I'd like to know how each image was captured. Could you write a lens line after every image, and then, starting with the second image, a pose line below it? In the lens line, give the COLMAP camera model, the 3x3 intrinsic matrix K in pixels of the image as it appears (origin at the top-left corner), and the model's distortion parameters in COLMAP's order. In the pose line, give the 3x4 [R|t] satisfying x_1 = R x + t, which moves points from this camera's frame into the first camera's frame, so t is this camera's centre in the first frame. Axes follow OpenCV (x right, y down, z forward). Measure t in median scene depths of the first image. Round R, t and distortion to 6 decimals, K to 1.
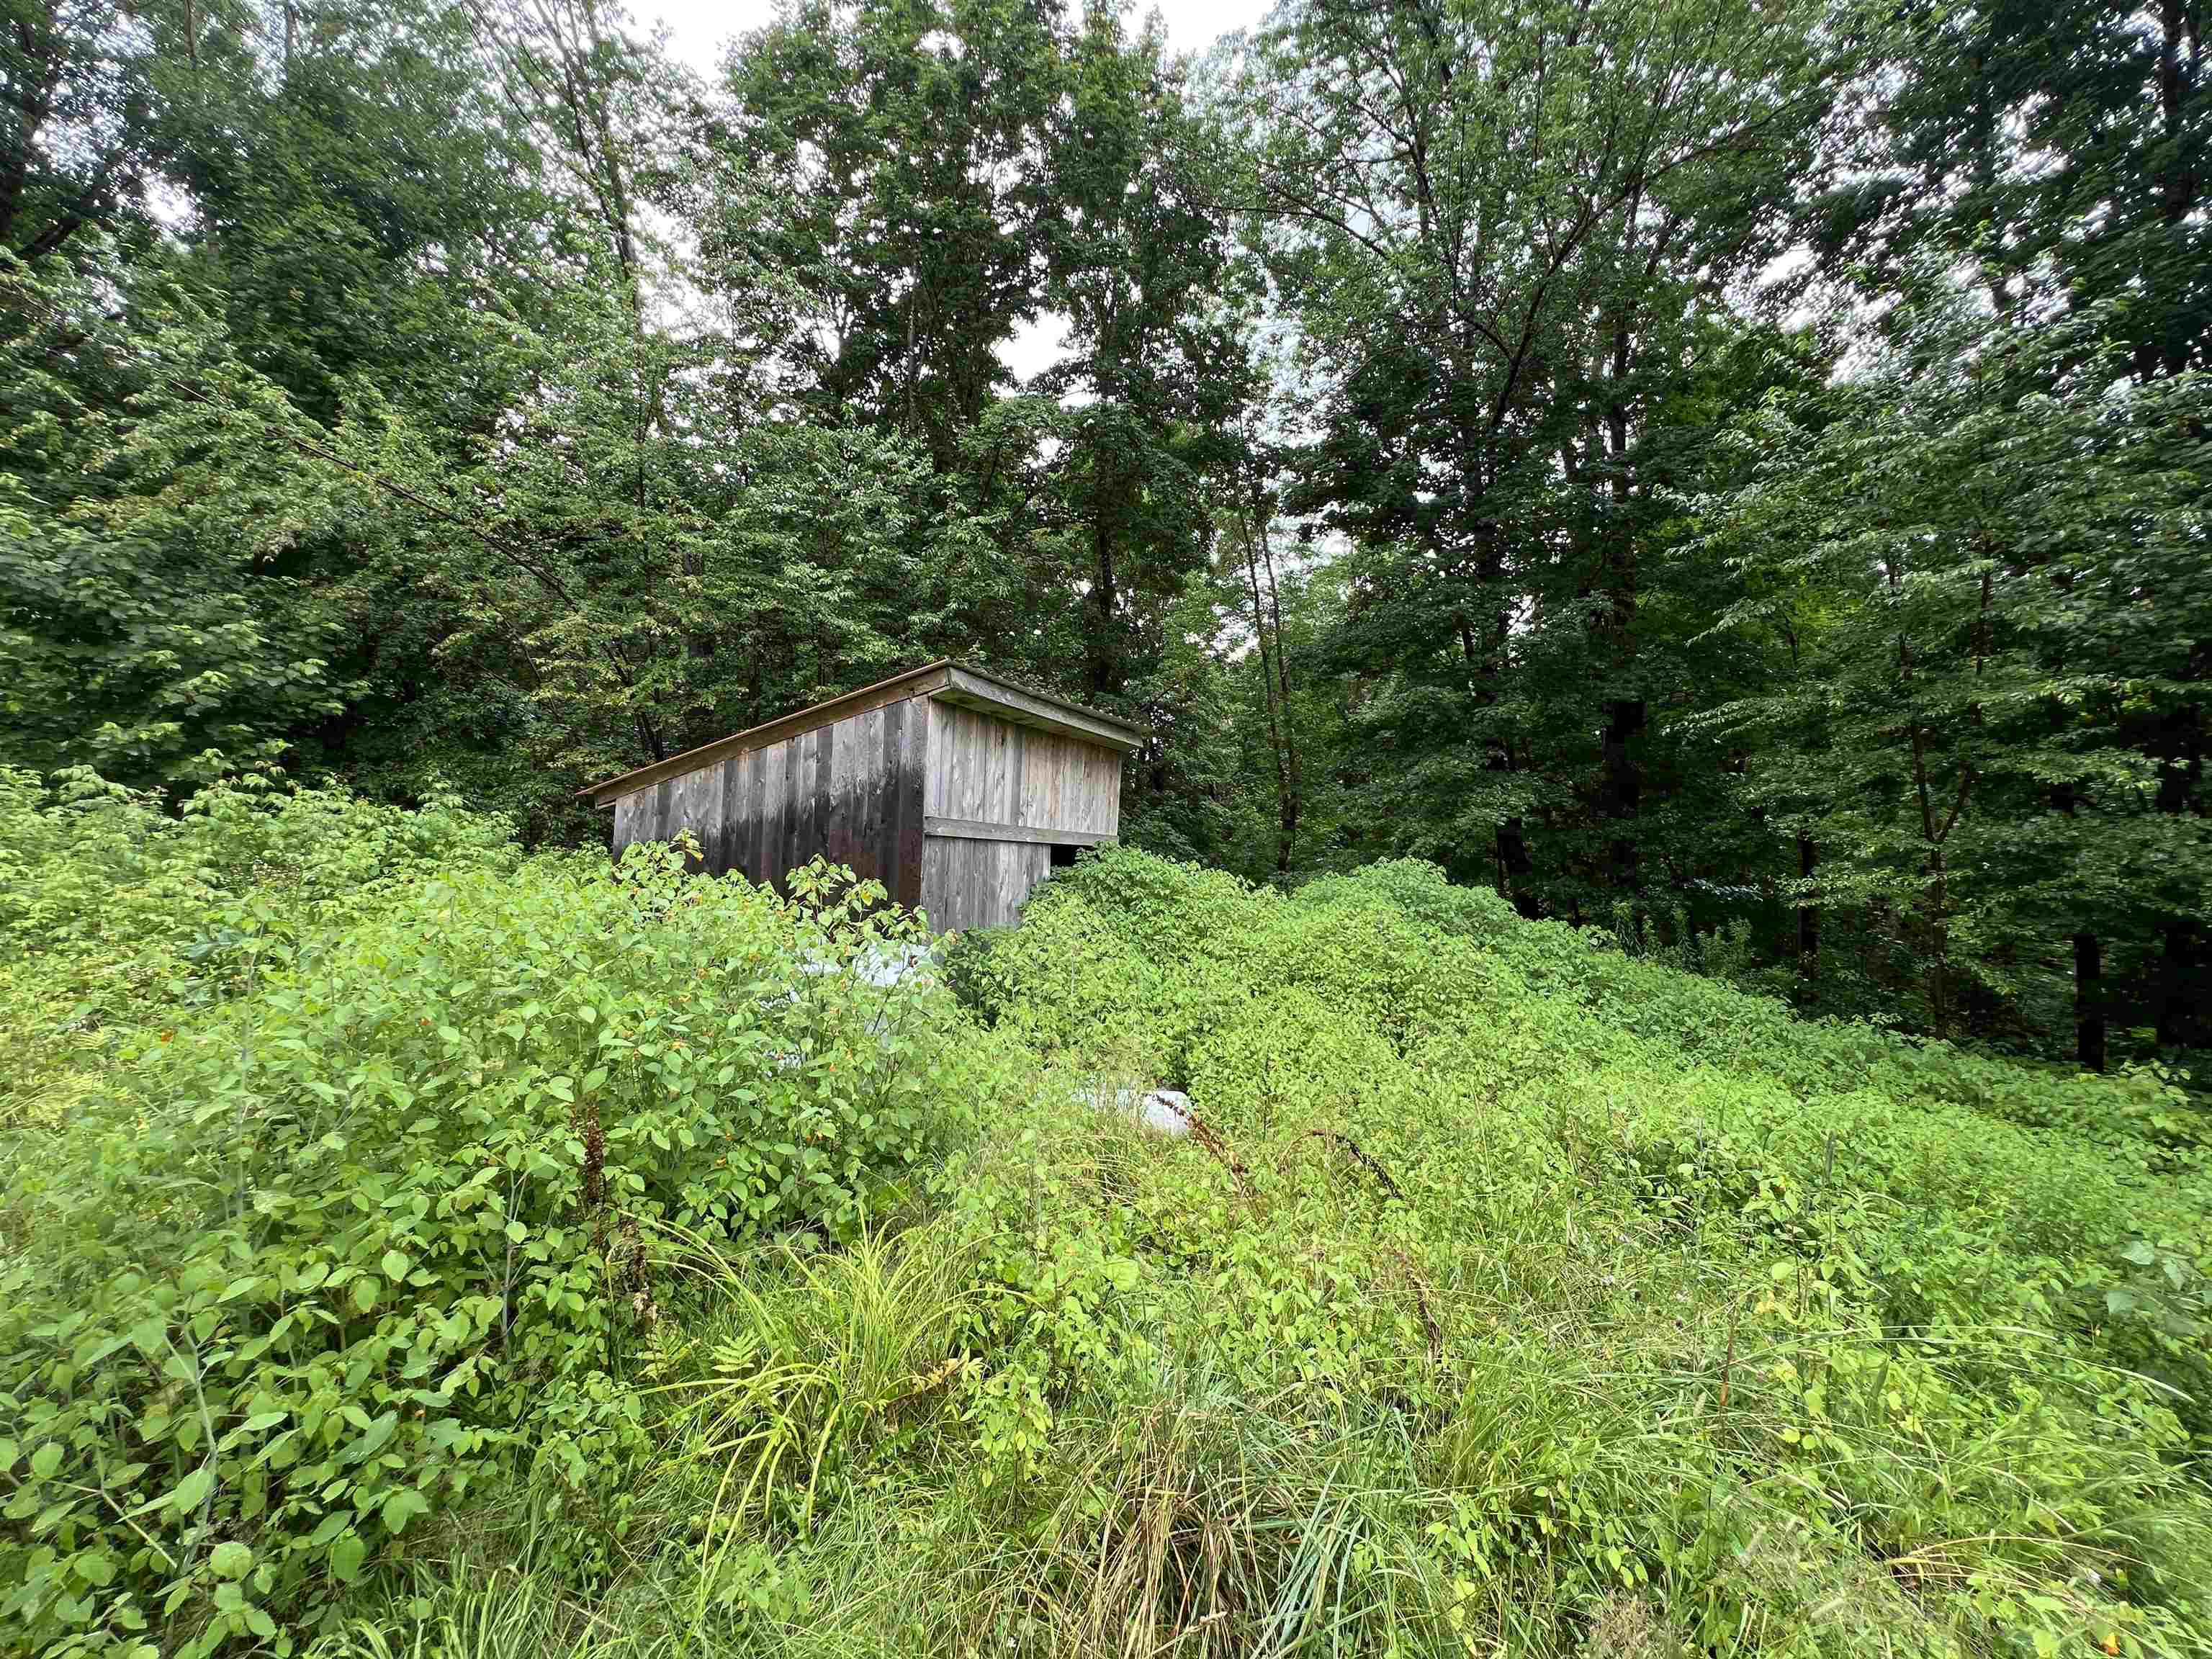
lens RADIAL K [[884.6, 0, 1106.0], [0, 884.6, 829.5], [0, 0, 1]] dist [-0.002350, 0.001430]
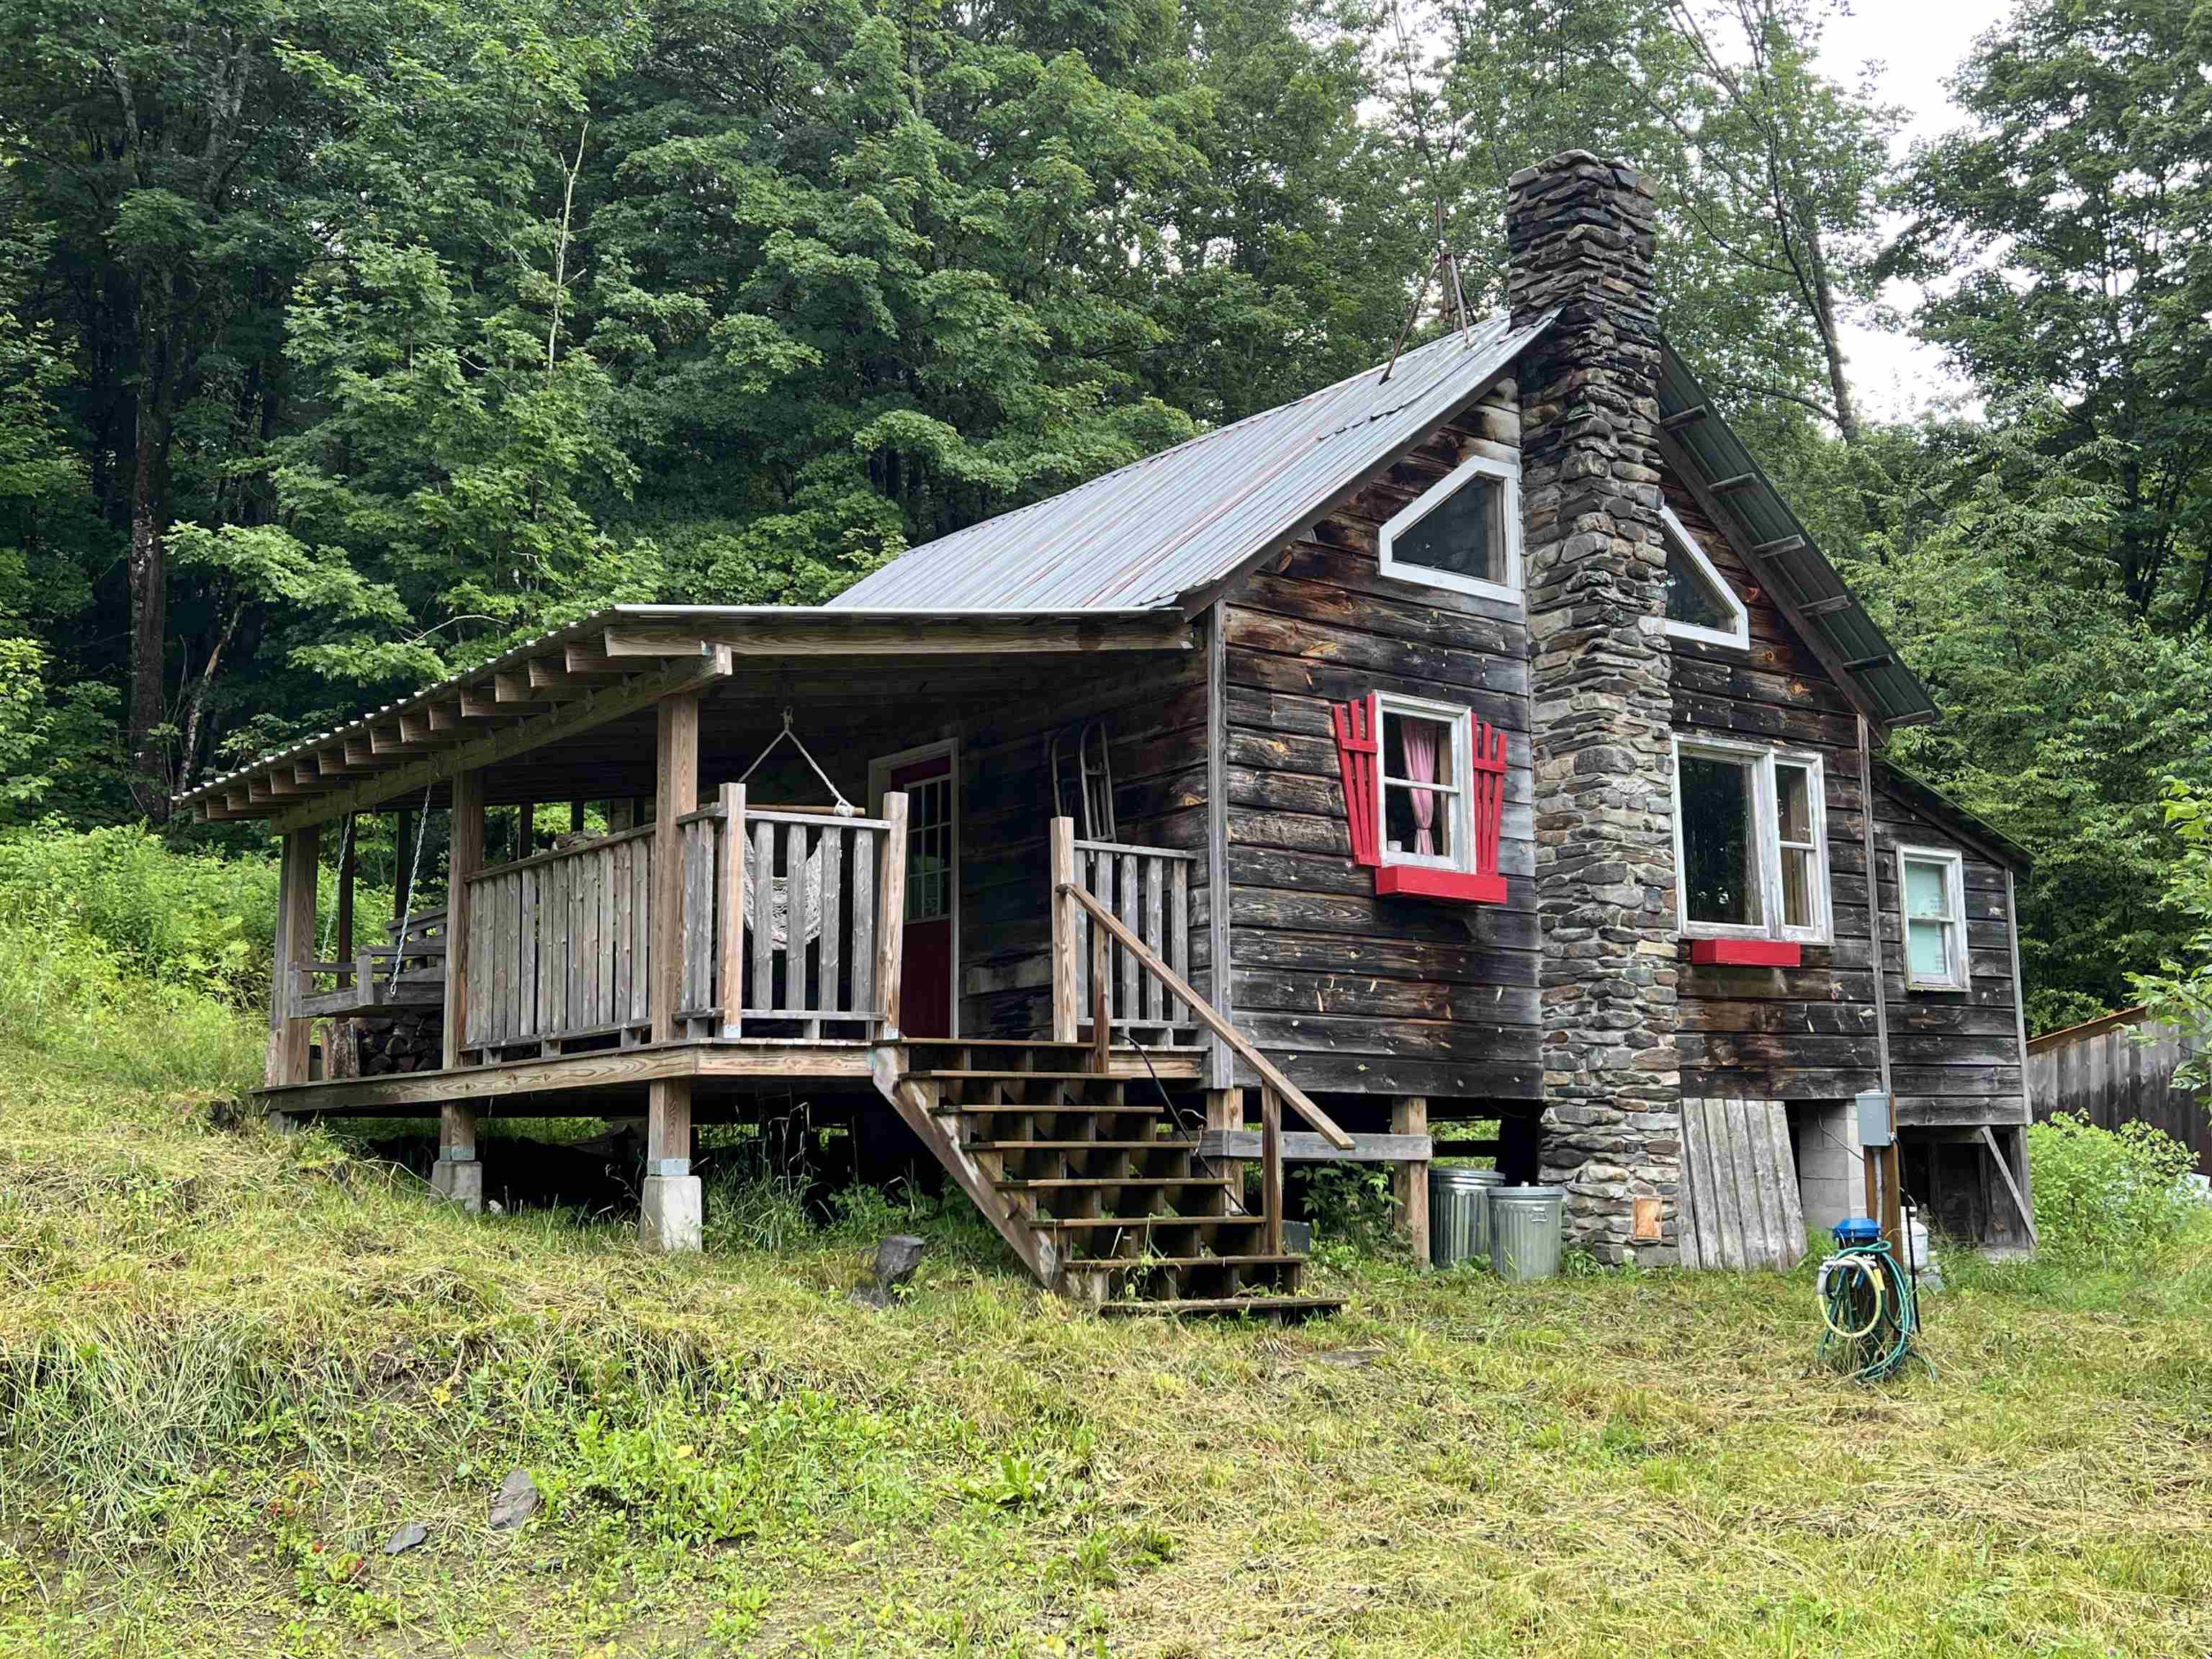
lens RADIAL K [[2288.1, 0, 1106.0], [0, 2288.1, 829.5], [0, 0, 1]] dist [-0.003106, -0.004238]
pose [[0.742443, -0.072698, -0.665953, 0.116013], [0.002622, 0.994402, -0.105630, -0.006446], [0.669904, 0.076678, 0.738477, -0.356660]]
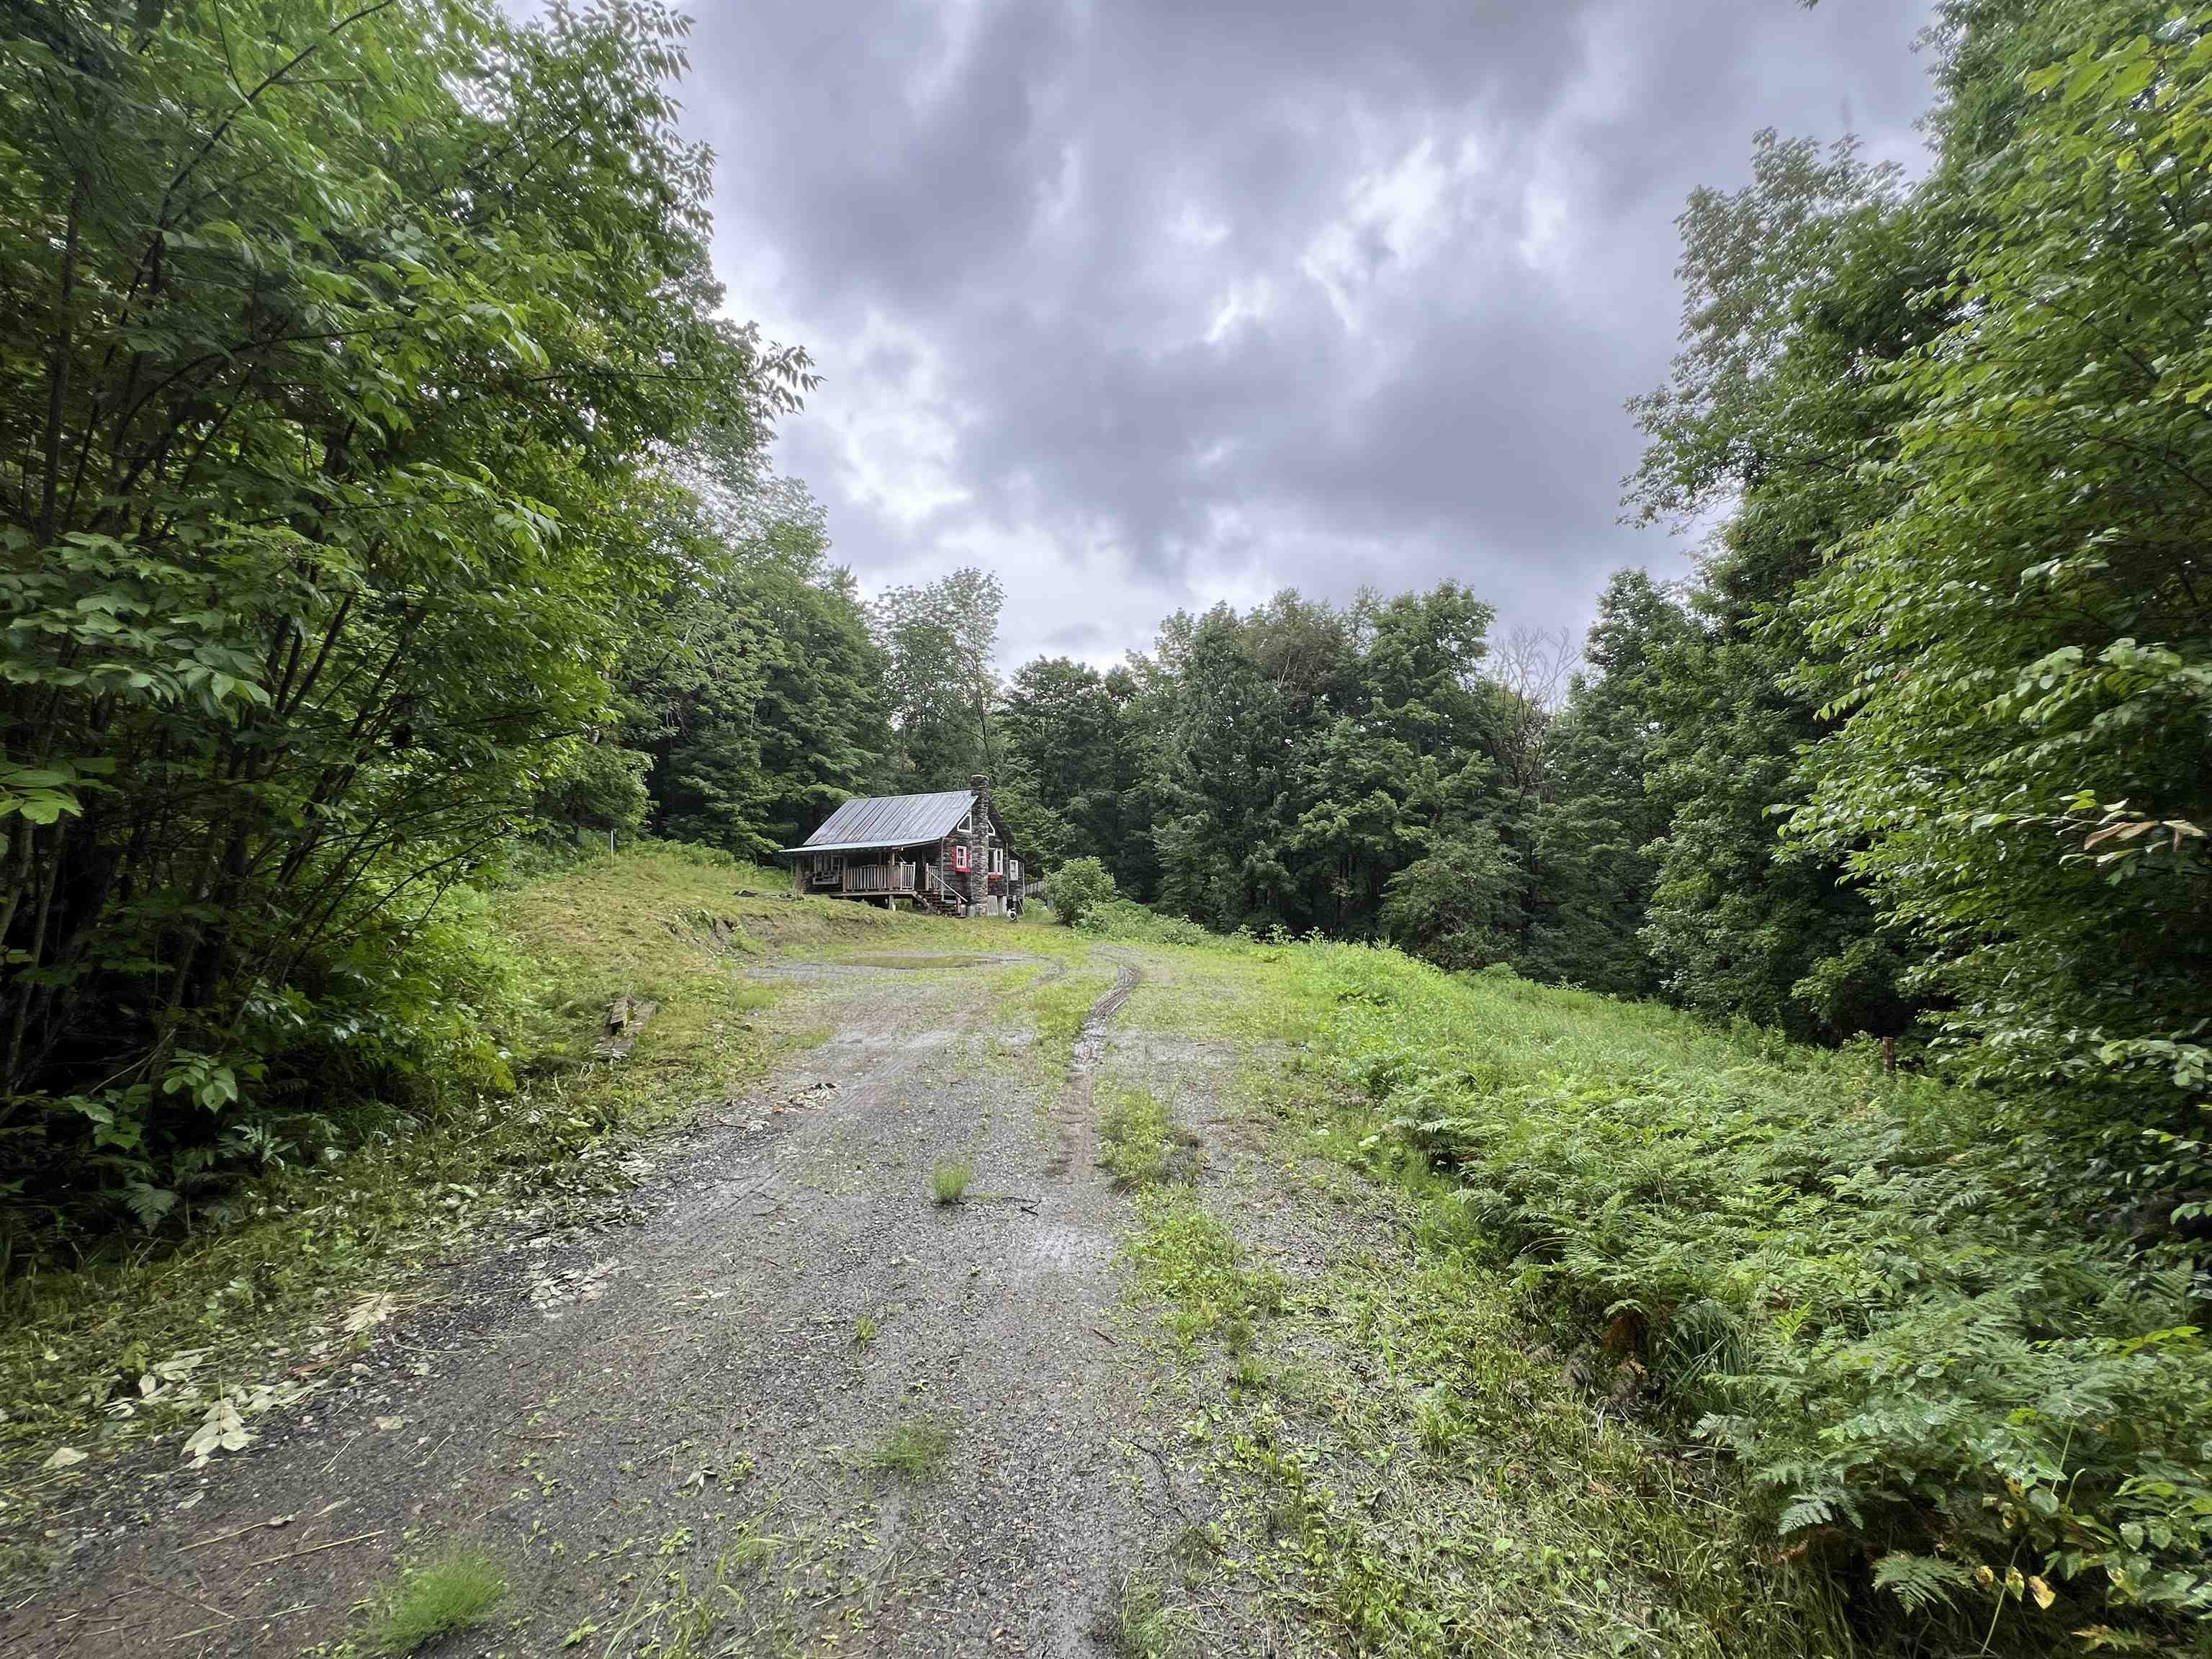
lens RADIAL K [[884.6, 0, 1106.0], [0, 884.6, 829.5], [0, 0, 1]] dist [-0.002350, 0.001430]
pose [[0.973840, -0.001754, -0.227226, 0.335451], [-0.011014, 0.998430, -0.054915, -0.025198], [0.226966, 0.055981, 0.972293, -1.066182]]
